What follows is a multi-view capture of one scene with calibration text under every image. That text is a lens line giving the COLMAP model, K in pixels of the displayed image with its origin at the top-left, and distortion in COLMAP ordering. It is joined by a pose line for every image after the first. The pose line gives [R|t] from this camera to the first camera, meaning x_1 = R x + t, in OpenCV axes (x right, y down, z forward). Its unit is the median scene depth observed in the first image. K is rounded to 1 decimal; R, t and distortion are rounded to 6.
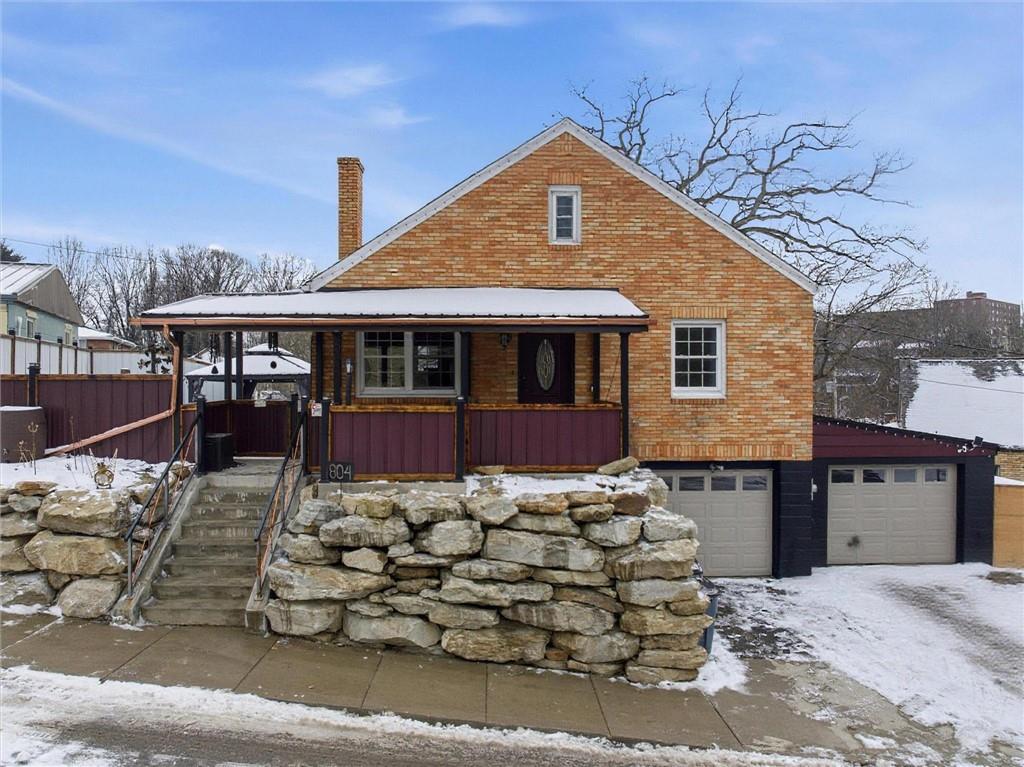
lens RADIAL K [[721.9, 0, 512.0], [0, 721.9, 383.5], [0, 0, 1]] dist [-0.036511, 0.002761]
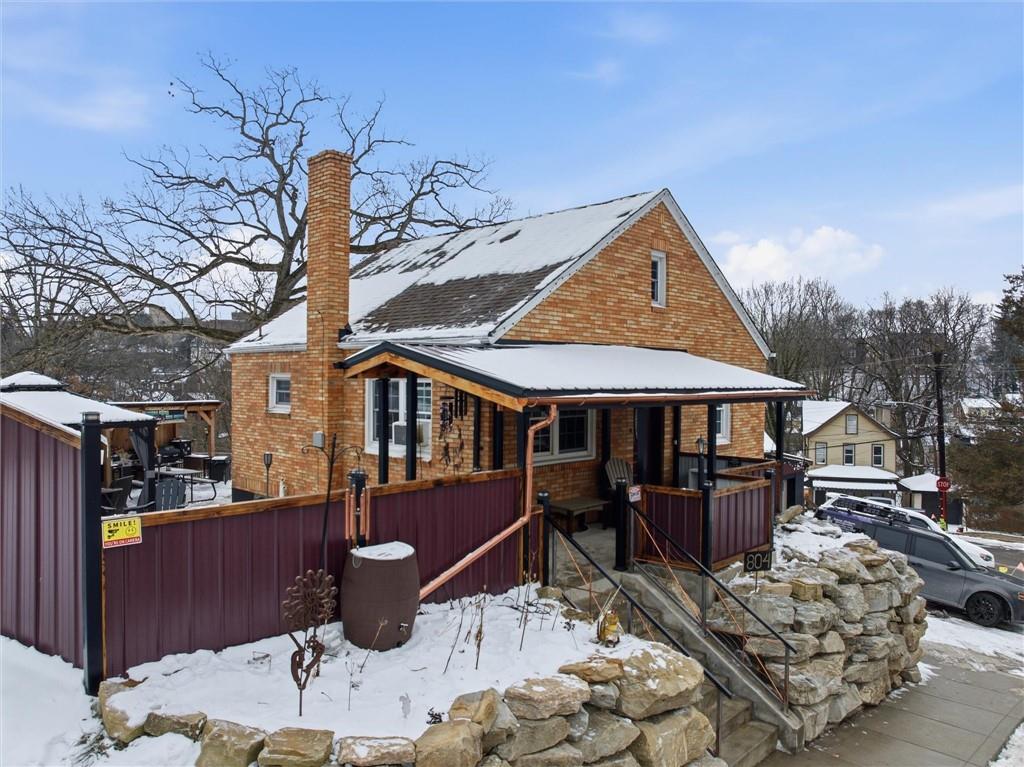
lens RADIAL K [[721.9, 0, 512.0], [0, 721.9, 383.5], [0, 0, 1]] dist [-0.036511, 0.002761]
pose [[0.725227, 0.000106, 0.688509, -1.183505], [-0.004182, 0.999982, 0.004251, -0.122904], [-0.688497, -0.005962, 0.725215, 0.554477]]
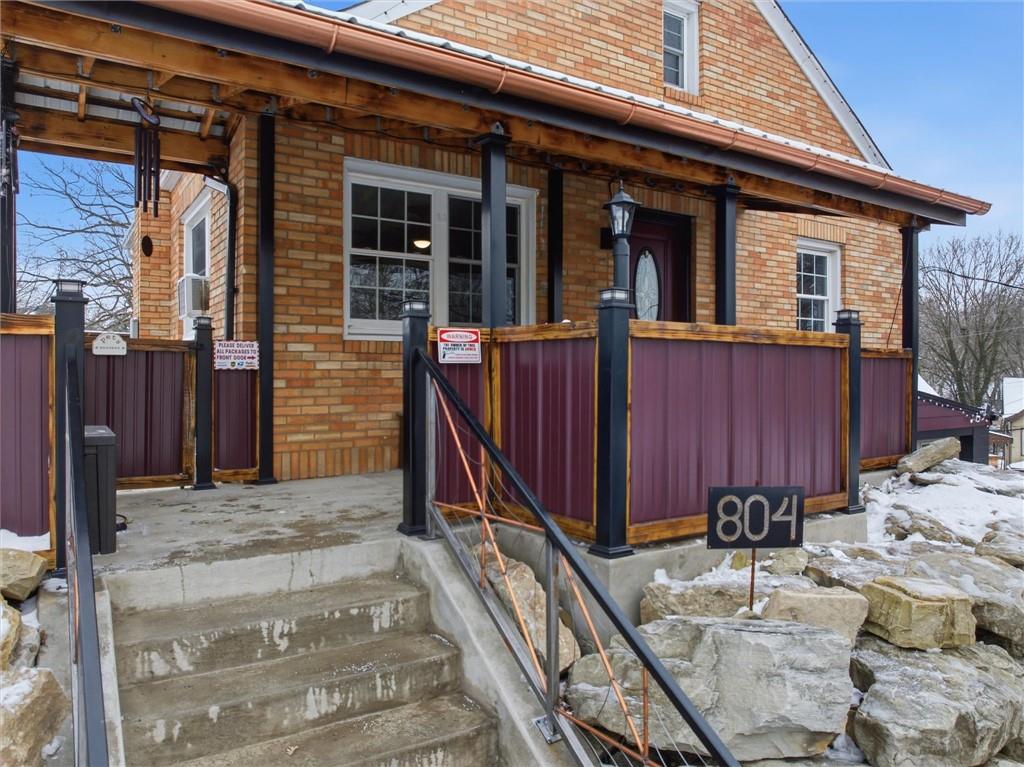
lens RADIAL K [[721.9, 0, 512.0], [0, 721.9, 383.5], [0, 0, 1]] dist [-0.036511, 0.002761]
pose [[0.861308, -0.003662, 0.508070, -0.510142], [0.000983, 0.999984, 0.005542, 0.064076], [-0.508082, -0.004274, 0.861298, 0.815914]]
